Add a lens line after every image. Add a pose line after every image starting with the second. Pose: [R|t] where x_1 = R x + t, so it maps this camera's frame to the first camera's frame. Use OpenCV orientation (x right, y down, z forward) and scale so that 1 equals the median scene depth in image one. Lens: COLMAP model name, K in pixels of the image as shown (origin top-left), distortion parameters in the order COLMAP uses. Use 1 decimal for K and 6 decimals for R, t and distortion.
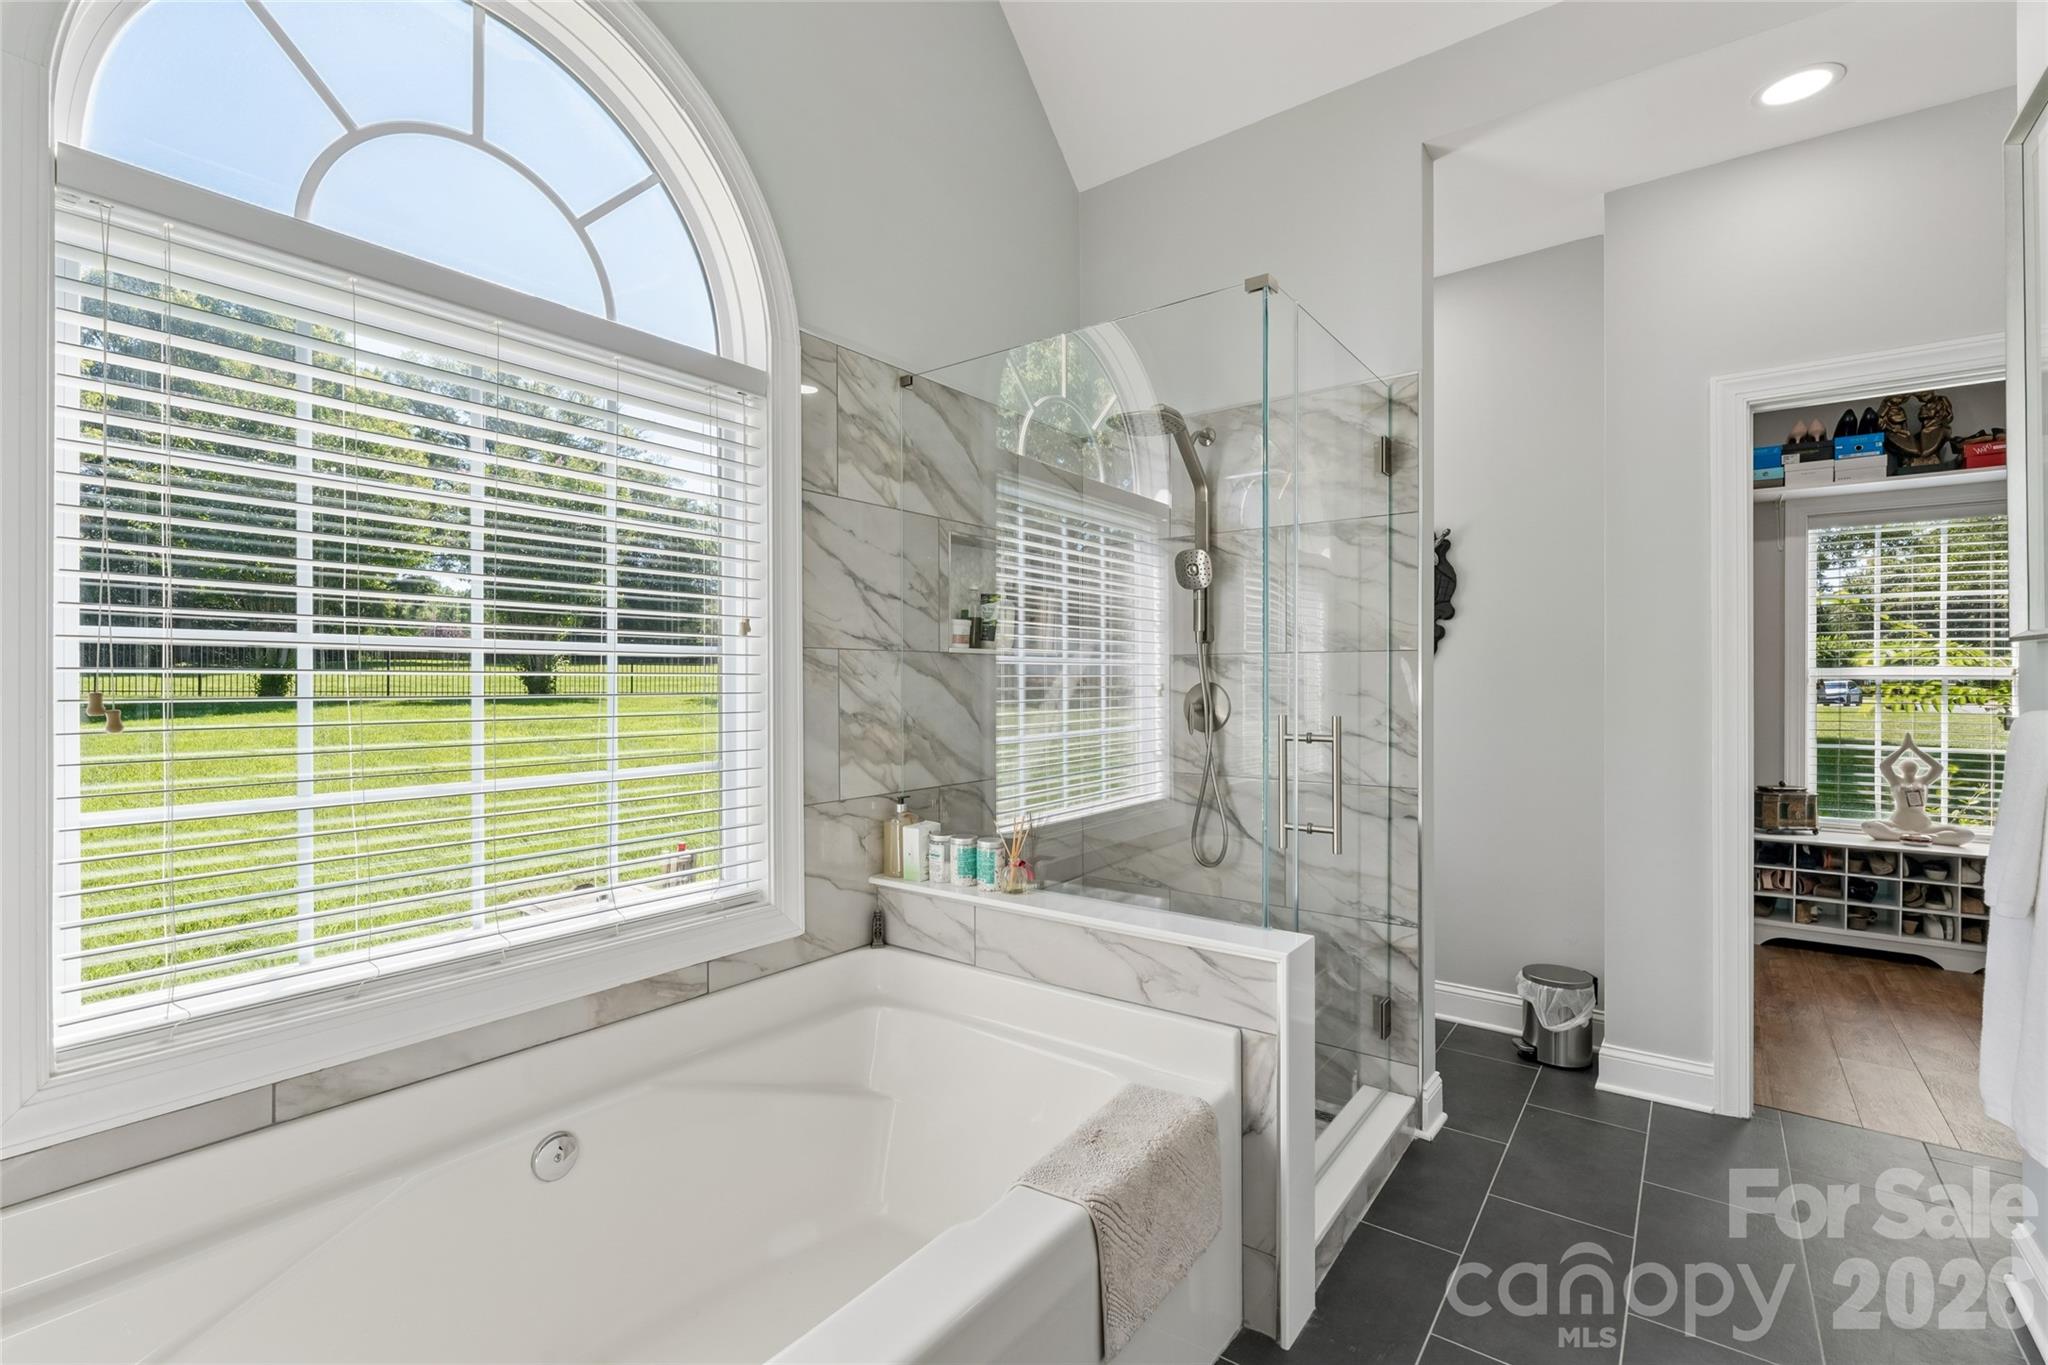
lens RADIAL K [[917.8, 0, 1011.8], [0, 917.8, 685.1], [0, 0, 1]] dist [-0.004680, 0.001342]
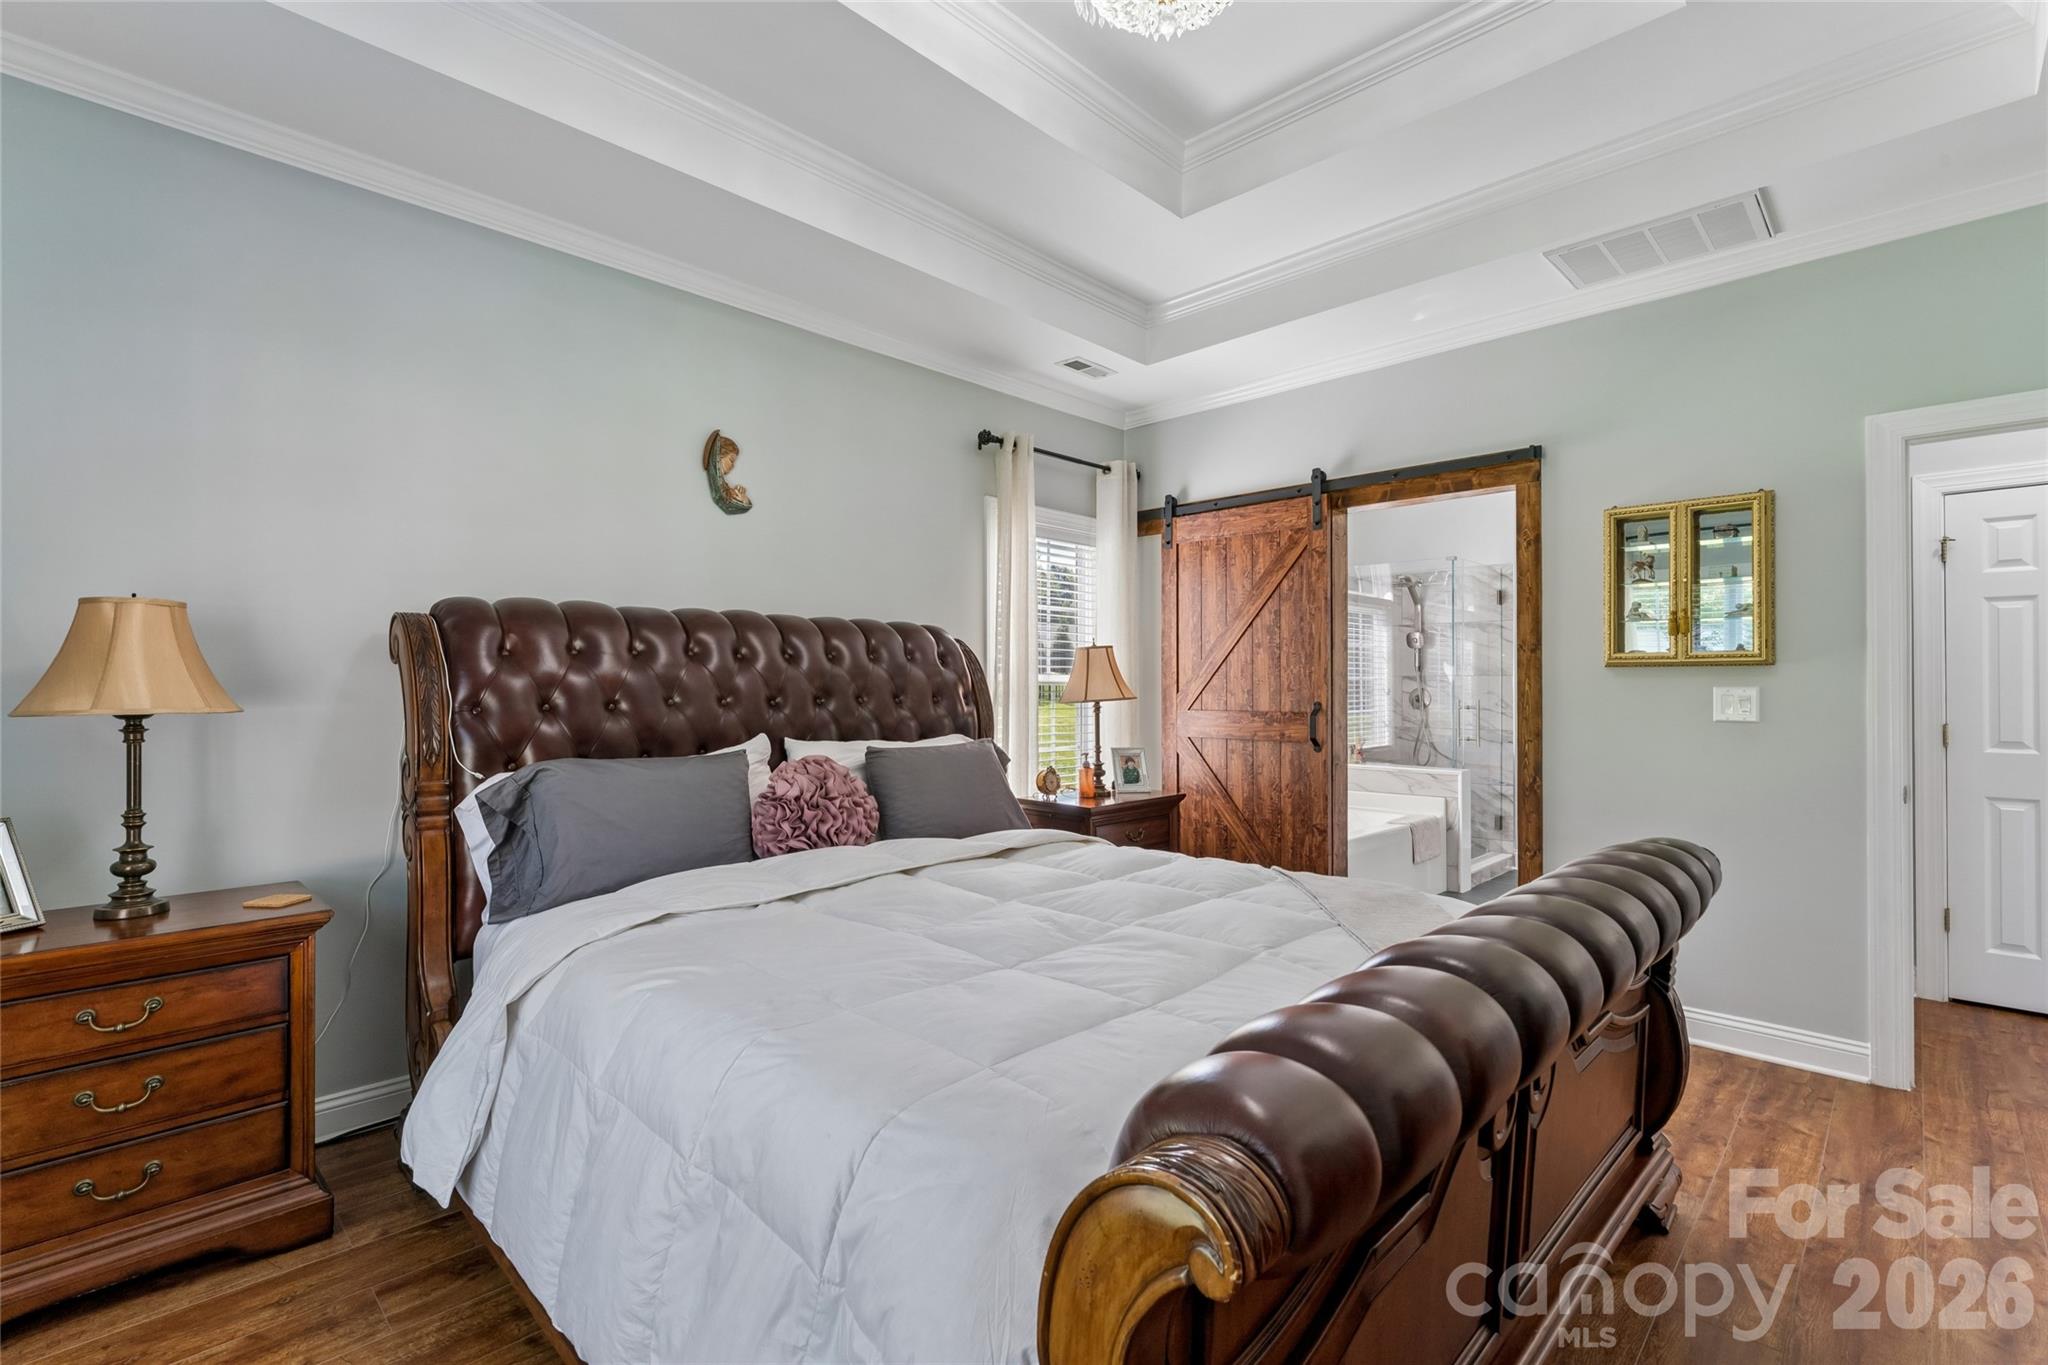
lens RADIAL K [[917.8, 0, 990.7], [0, 917.8, 689.3], [0, 0, 1]] dist [-0.004680, 0.001342]
pose [[0.987620, -0.004338, -0.156807, -0.553956], [0.005174, 0.999974, 0.004925, -0.018900], [0.156782, -0.005675, 0.987617, -1.637154]]
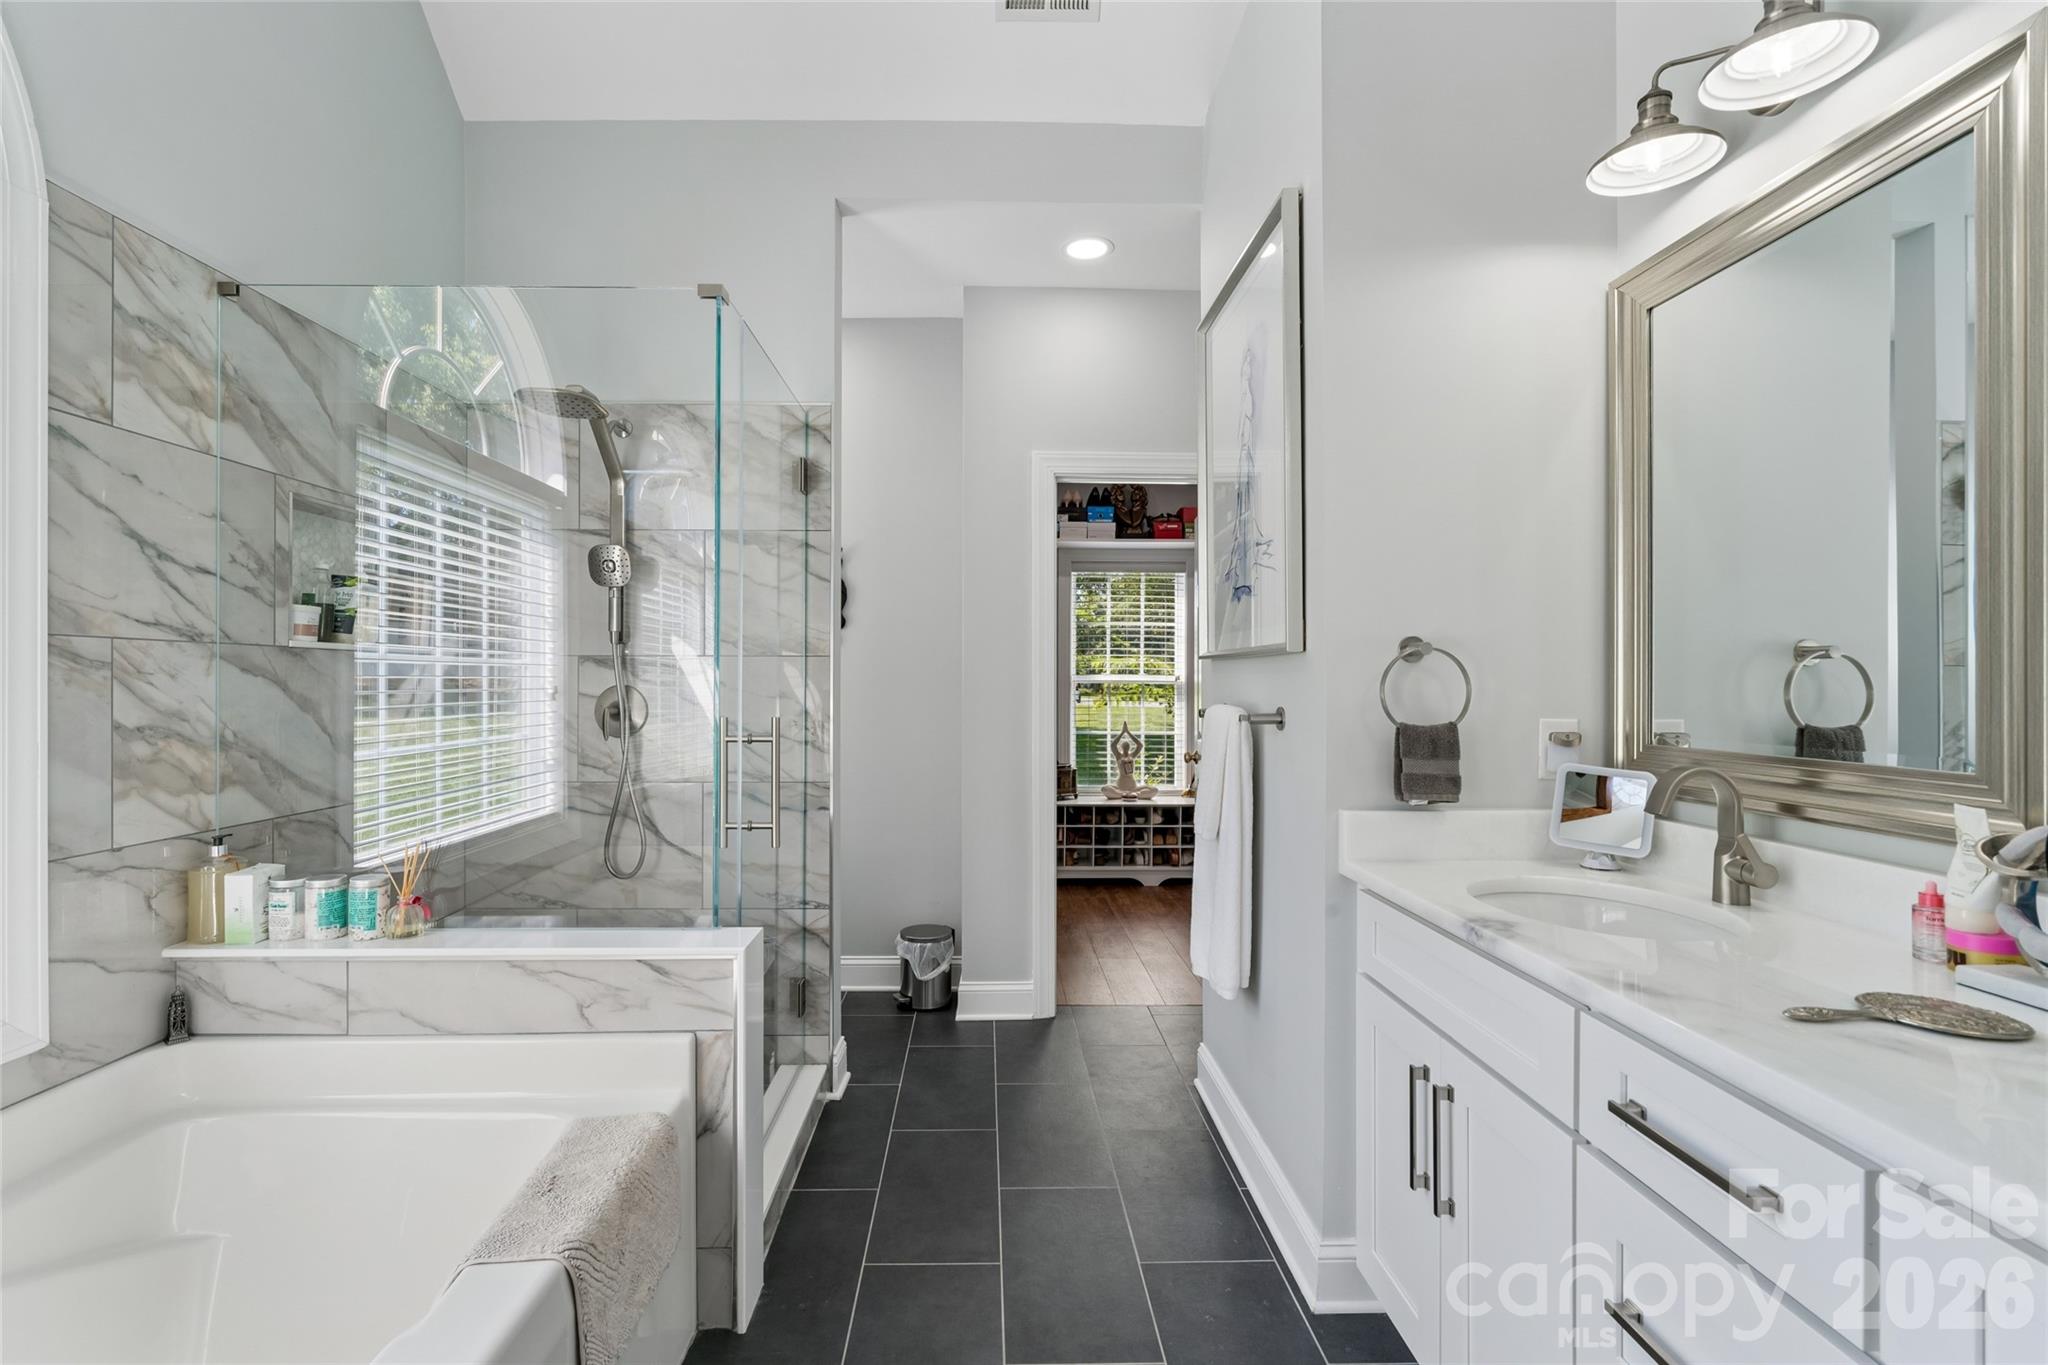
lens RADIAL K [[917.8, 0, 1012.2], [0, 917.8, 684.5], [0, 0, 1]] dist [-0.004680, 0.001342]
pose [[0.783226, 0.002050, 0.621734, -0.068374], [0.000111, 0.999994, -0.003437, -0.000414], [-0.621737, 0.002761, 0.783221, 0.001420]]
